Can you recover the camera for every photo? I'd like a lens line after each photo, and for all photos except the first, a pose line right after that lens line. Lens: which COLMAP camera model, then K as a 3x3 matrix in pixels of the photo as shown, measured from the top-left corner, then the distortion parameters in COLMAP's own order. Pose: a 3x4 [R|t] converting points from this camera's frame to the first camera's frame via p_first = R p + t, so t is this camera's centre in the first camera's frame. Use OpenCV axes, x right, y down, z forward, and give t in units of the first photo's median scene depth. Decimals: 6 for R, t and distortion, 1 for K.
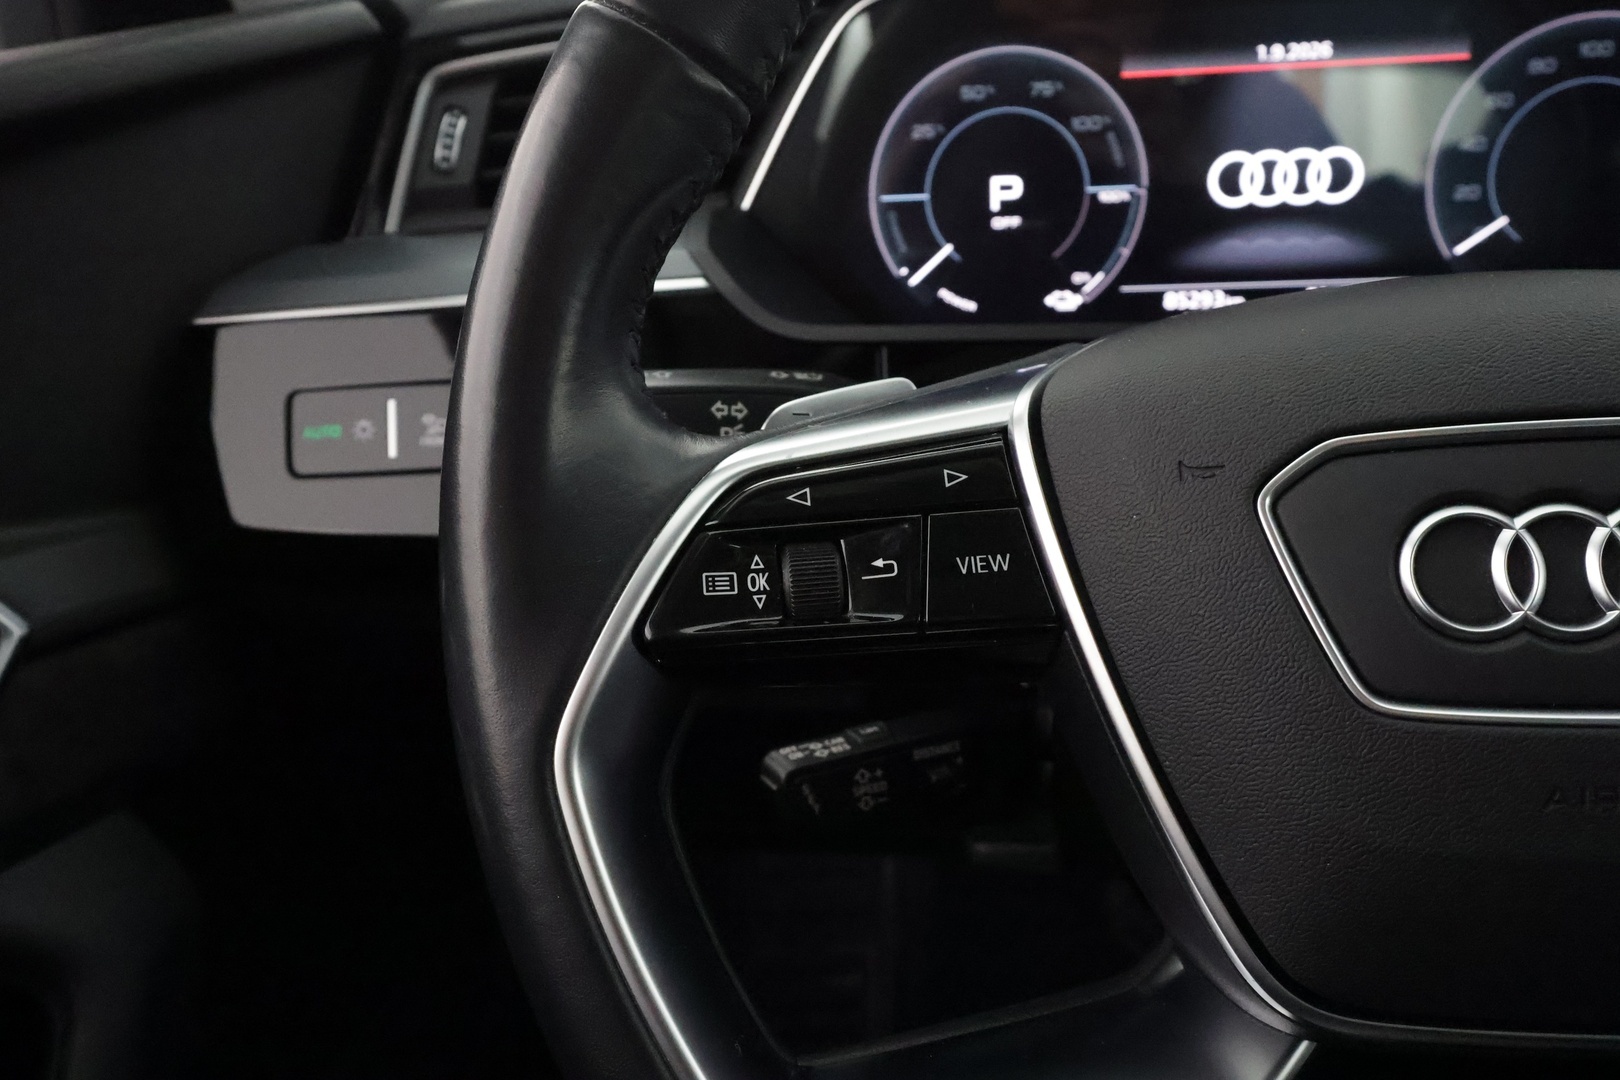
lens RADIAL K [[1288.4, 0, 810.0], [0, 1288.4, 540.0], [0, 0, 1]] dist [0.004481, 0.000471]
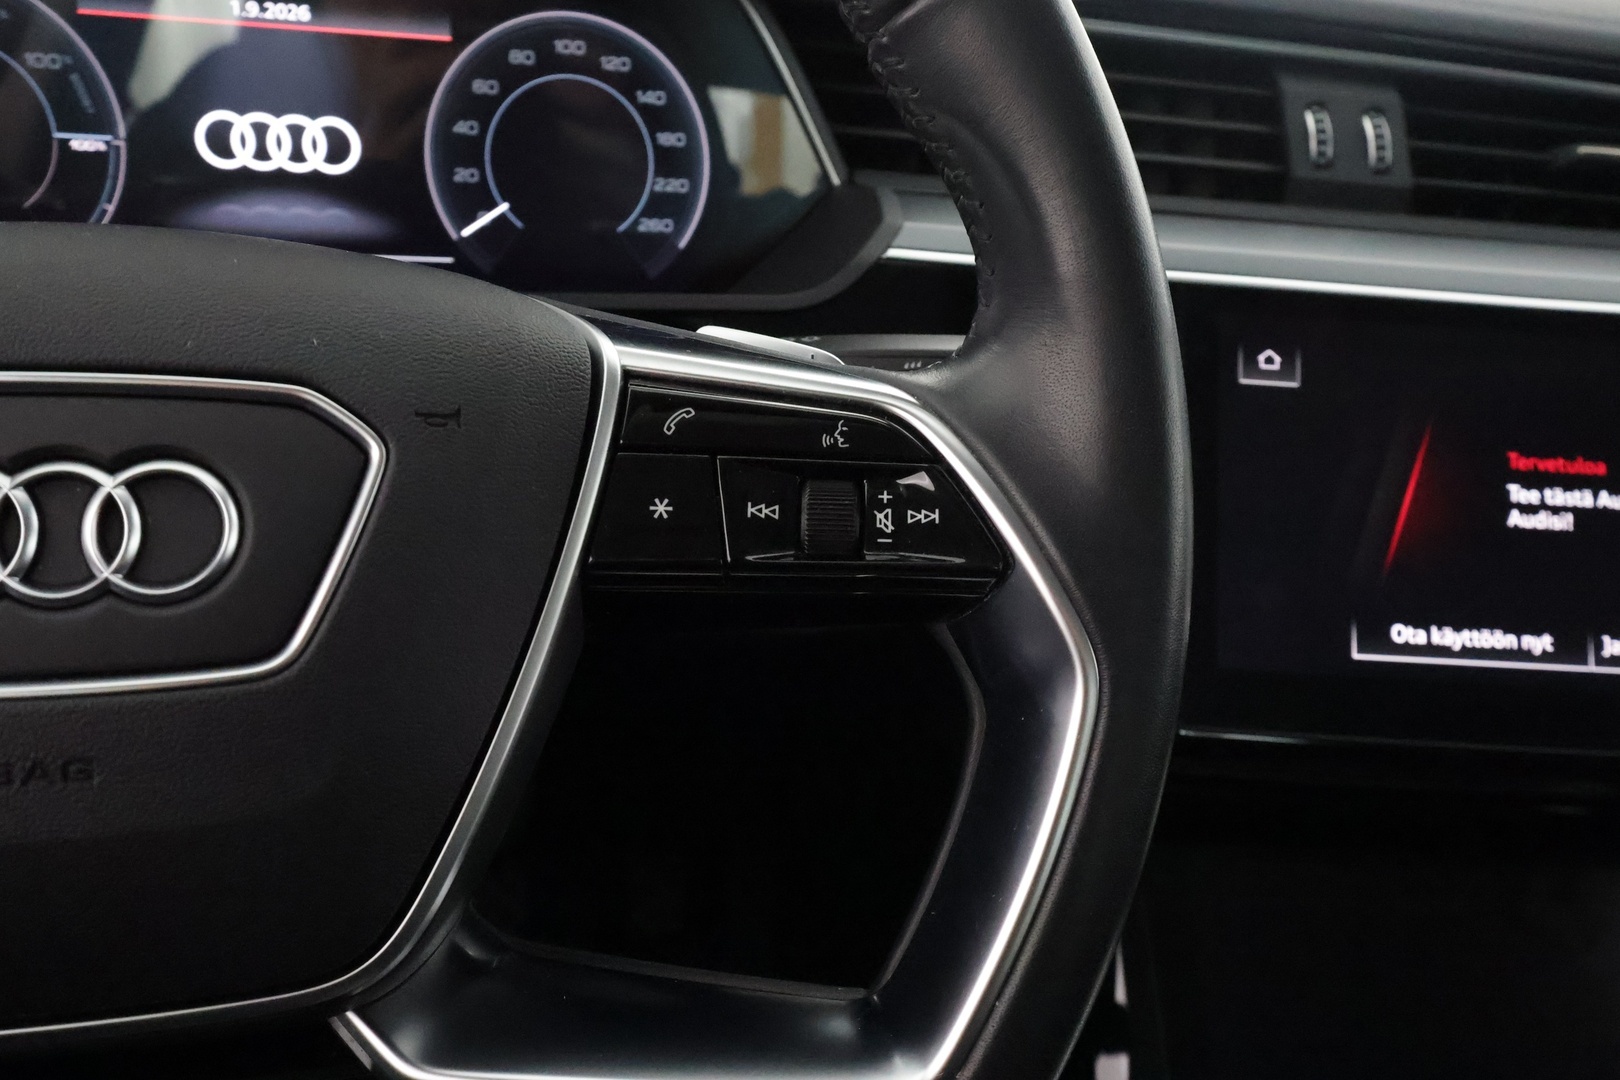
lens RADIAL K [[1288.4, 0, 810.0], [0, 1288.4, 540.0], [0, 0, 1]] dist [0.004481, 0.000471]
pose [[0.928947, -0.013318, 0.369974, 0.374681], [0.011287, 0.999907, 0.007654, 0.011397], [-0.370041, -0.002934, 0.929011, -0.038381]]
